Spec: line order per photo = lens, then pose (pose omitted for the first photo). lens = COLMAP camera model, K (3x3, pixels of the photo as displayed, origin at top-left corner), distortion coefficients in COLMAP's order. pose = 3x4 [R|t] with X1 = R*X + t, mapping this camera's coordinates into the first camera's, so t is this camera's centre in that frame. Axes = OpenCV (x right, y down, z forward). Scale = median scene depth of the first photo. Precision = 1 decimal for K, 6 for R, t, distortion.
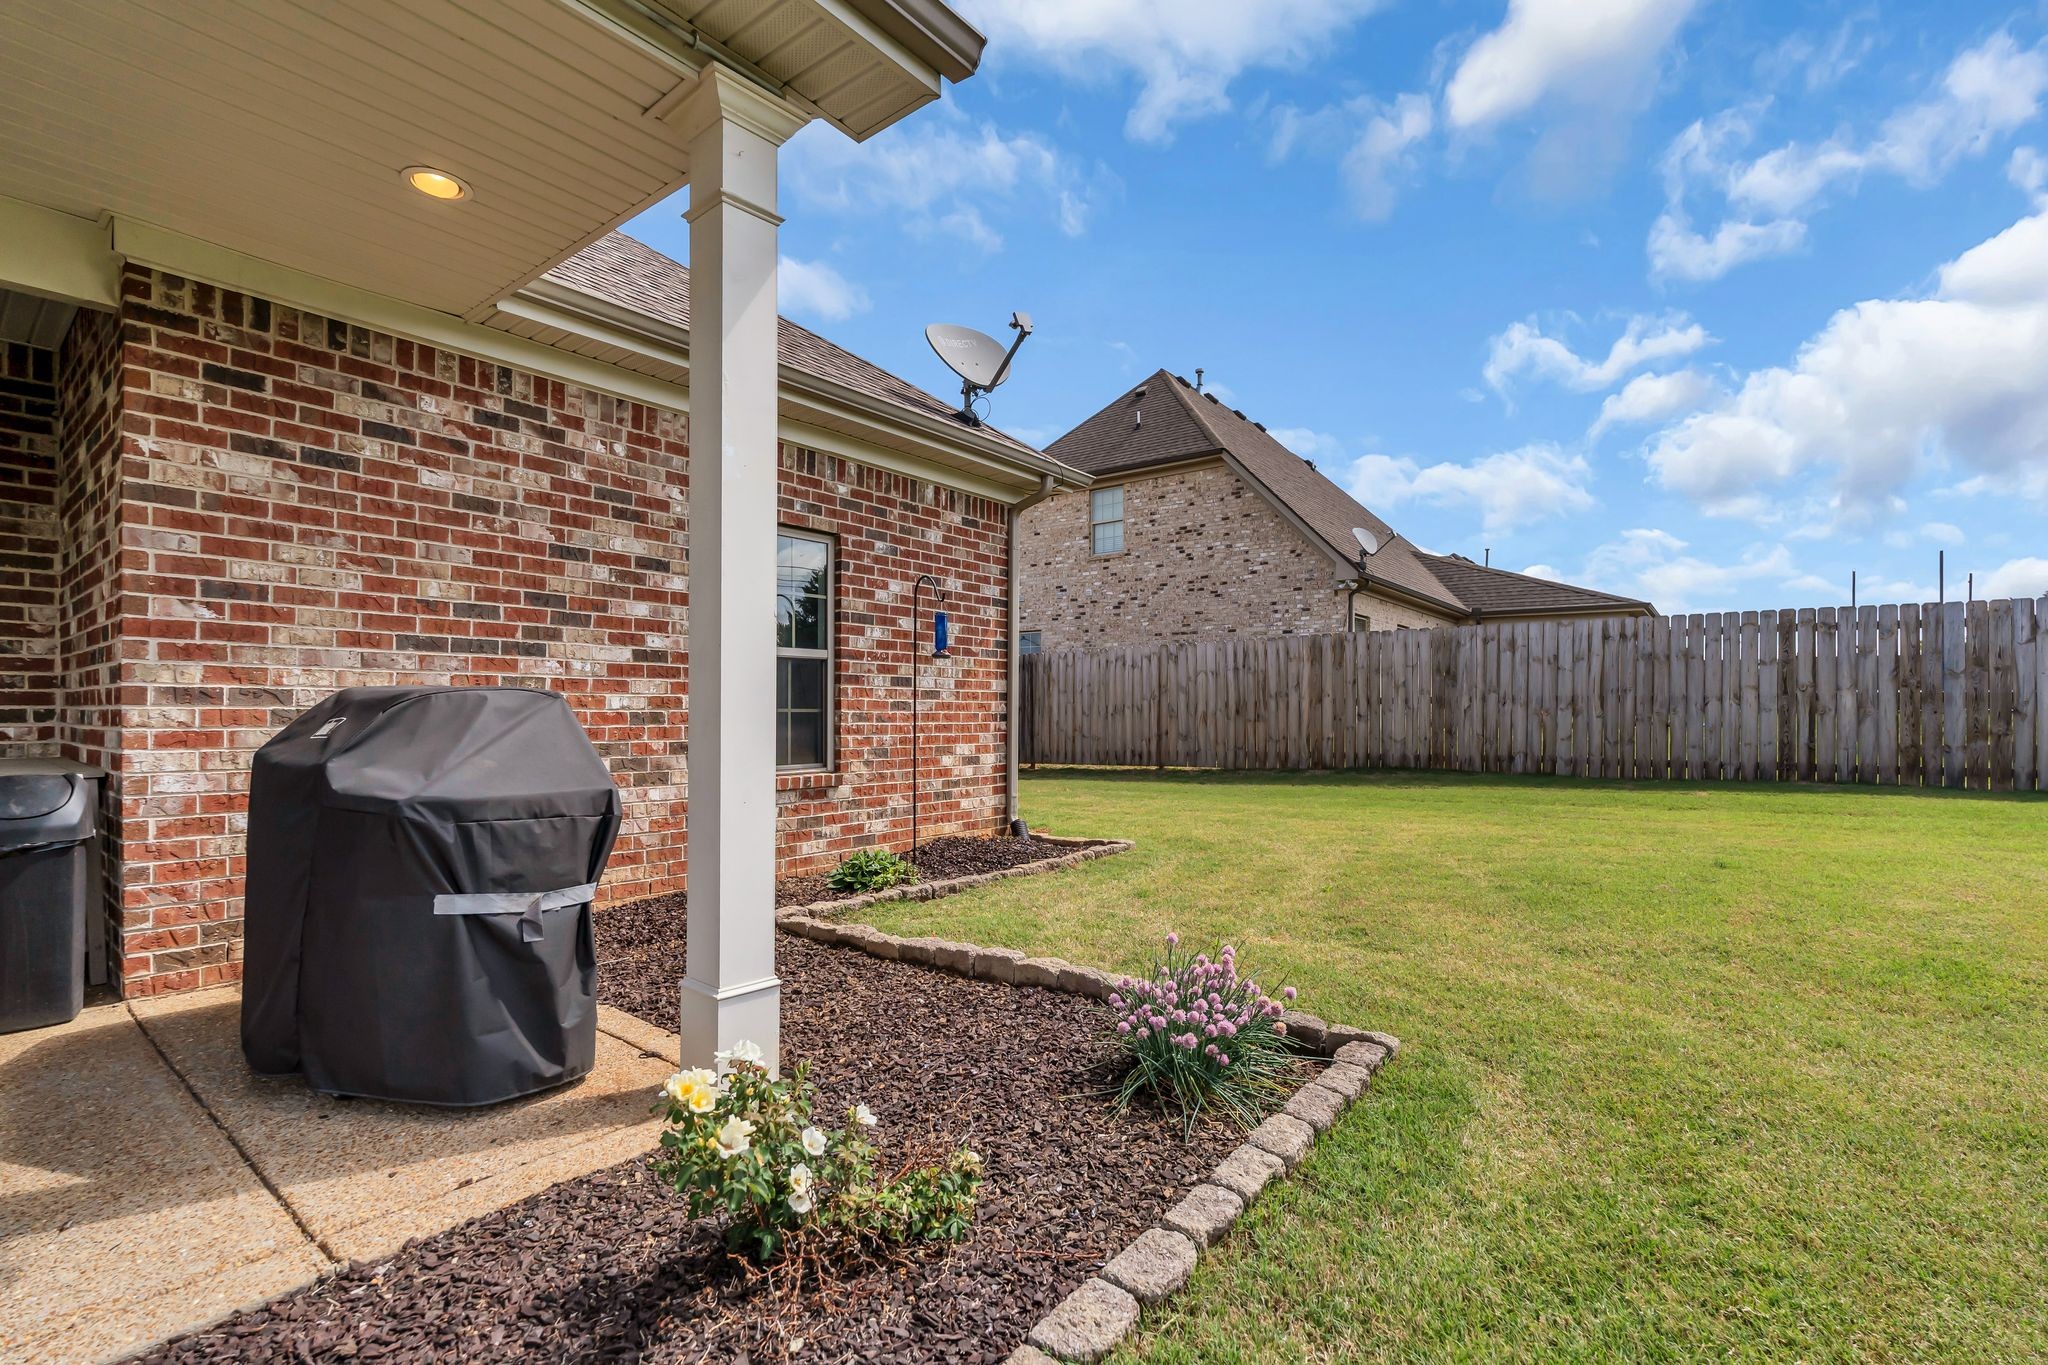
lens RADIAL K [[908.7, 0, 1022.0], [0, 908.7, 717.7], [0, 0, 1]] dist [-0.008841, -0.000056]
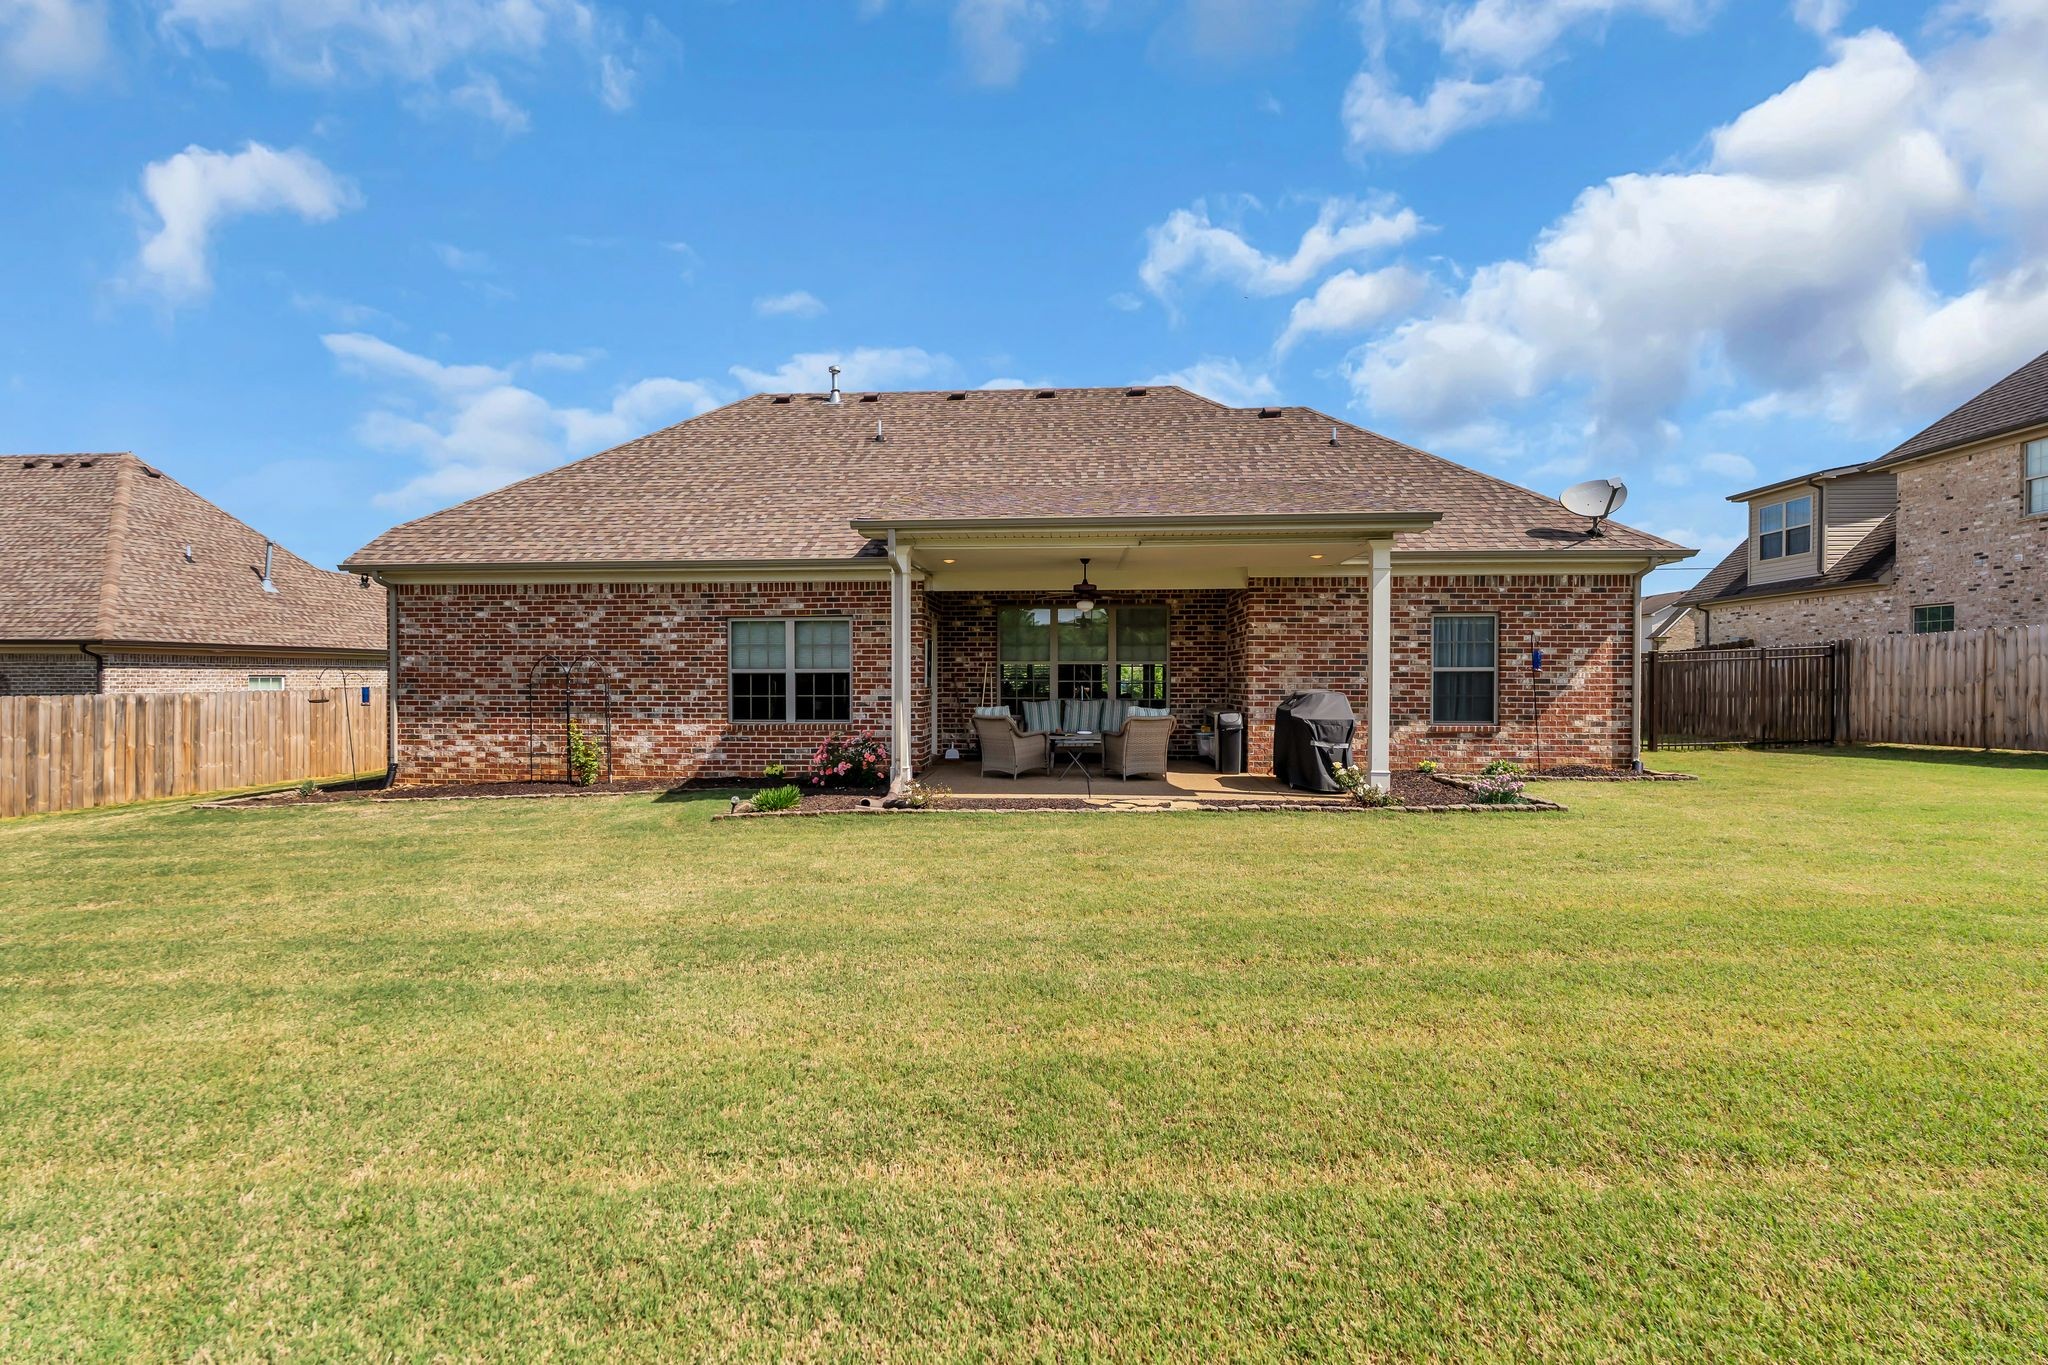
lens RADIAL K [[898.6, 0, 1022.6], [0, 898.6, 686.0], [0, 0, 1]] dist [-0.002600, 0.000399]
pose [[0.562185, 0.003099, -0.827005, 1.152574], [-0.005245, 0.999986, 0.000182, -0.032888], [0.826995, 0.004236, 0.562194, -1.382481]]
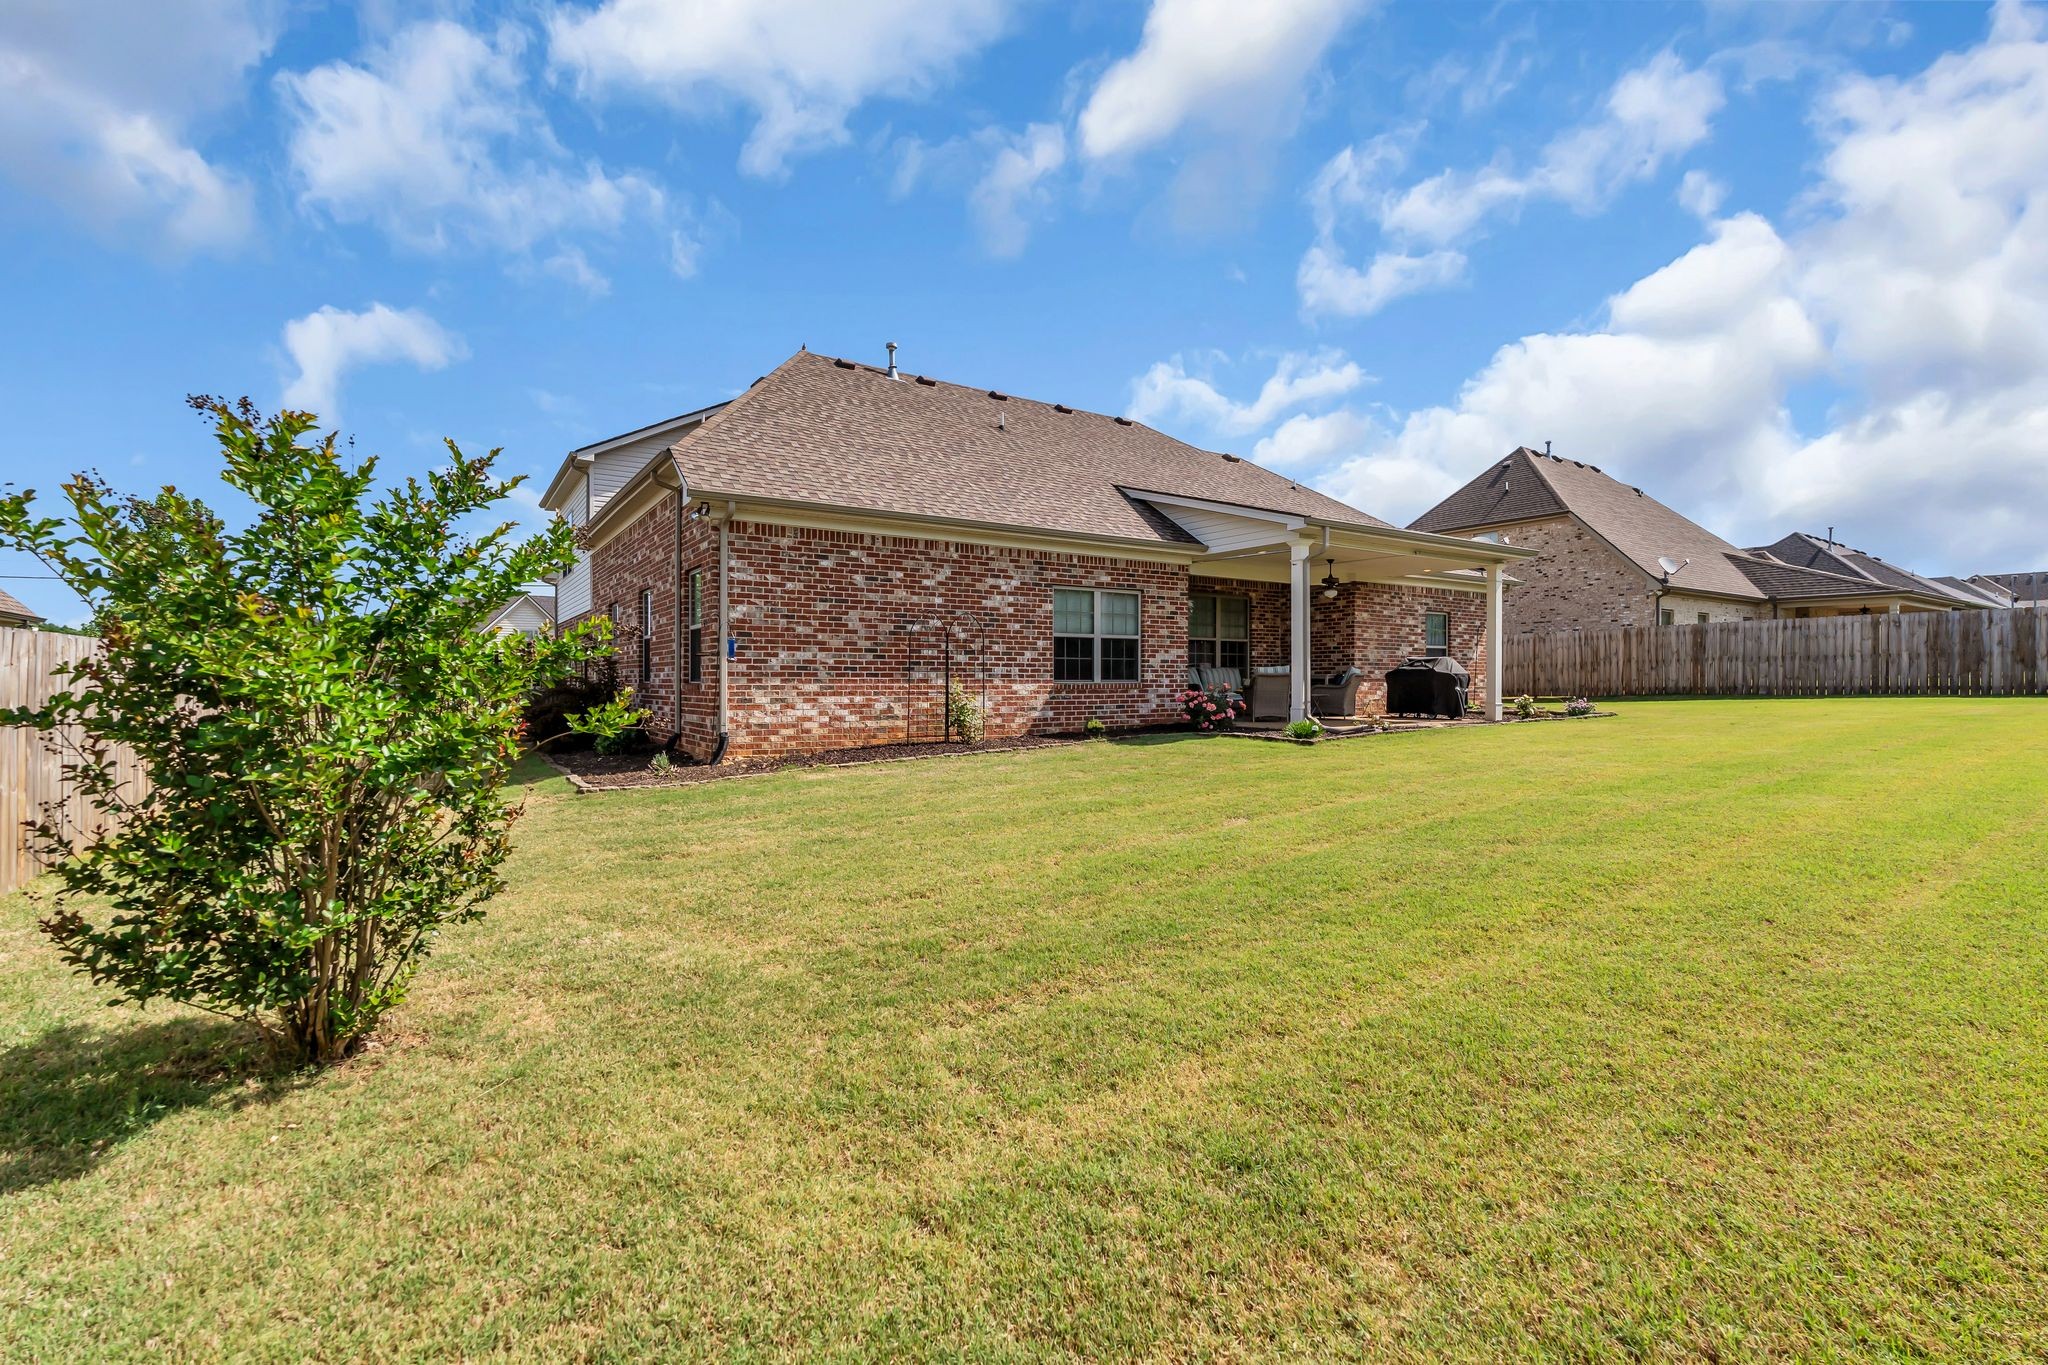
lens RADIAL K [[907.2, 0, 1015.7], [0, 907.2, 696.8], [0, 0, 1]] dist [-0.002898, 0.000124]
pose [[0.950200, -0.004408, -0.311610, -0.898722], [0.004915, 0.999988, 0.000841, 0.135860], [0.311602, -0.002330, 0.950210, -3.551797]]
